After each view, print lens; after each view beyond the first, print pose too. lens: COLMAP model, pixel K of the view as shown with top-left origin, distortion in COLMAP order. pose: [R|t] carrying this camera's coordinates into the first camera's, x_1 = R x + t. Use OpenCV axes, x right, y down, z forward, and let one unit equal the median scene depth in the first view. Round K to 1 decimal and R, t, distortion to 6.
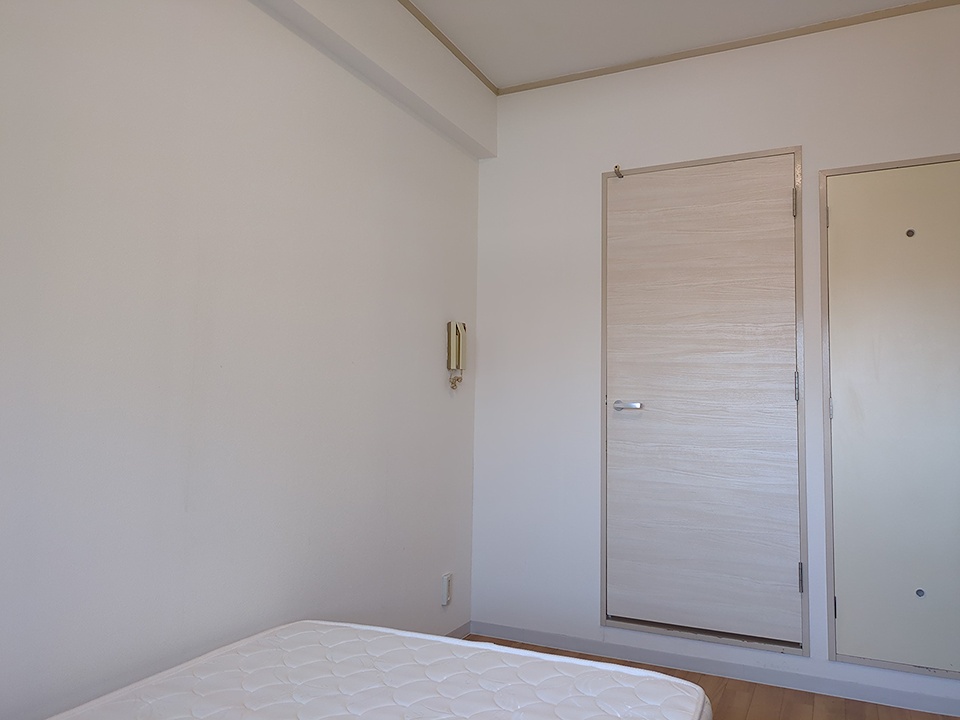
lens RADIAL K [[724.9, 0, 480.0], [0, 724.9, 360.0], [0, 0, 1]] dist [0.061079, -0.051131]
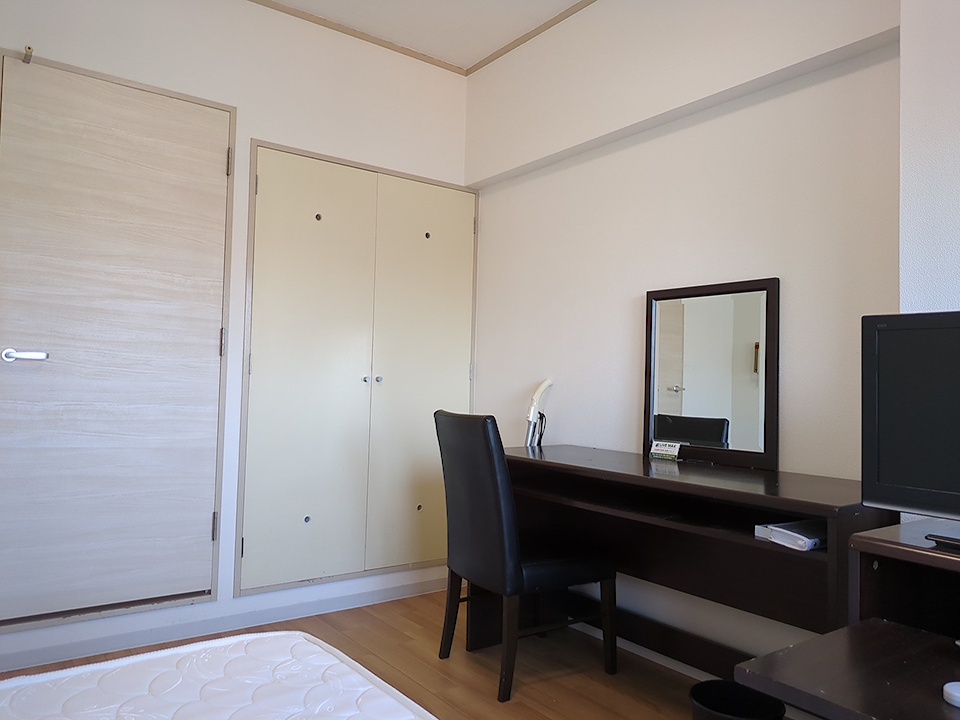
lens RADIAL K [[724.9, 0, 480.0], [0, 724.9, 360.0], [0, 0, 1]] dist [0.061079, -0.051131]
pose [[0.466107, 0.029857, 0.884225, -0.291967], [-0.076294, 0.997064, 0.006551, 0.025810], [-0.881433, -0.070514, 0.467016, 0.194671]]
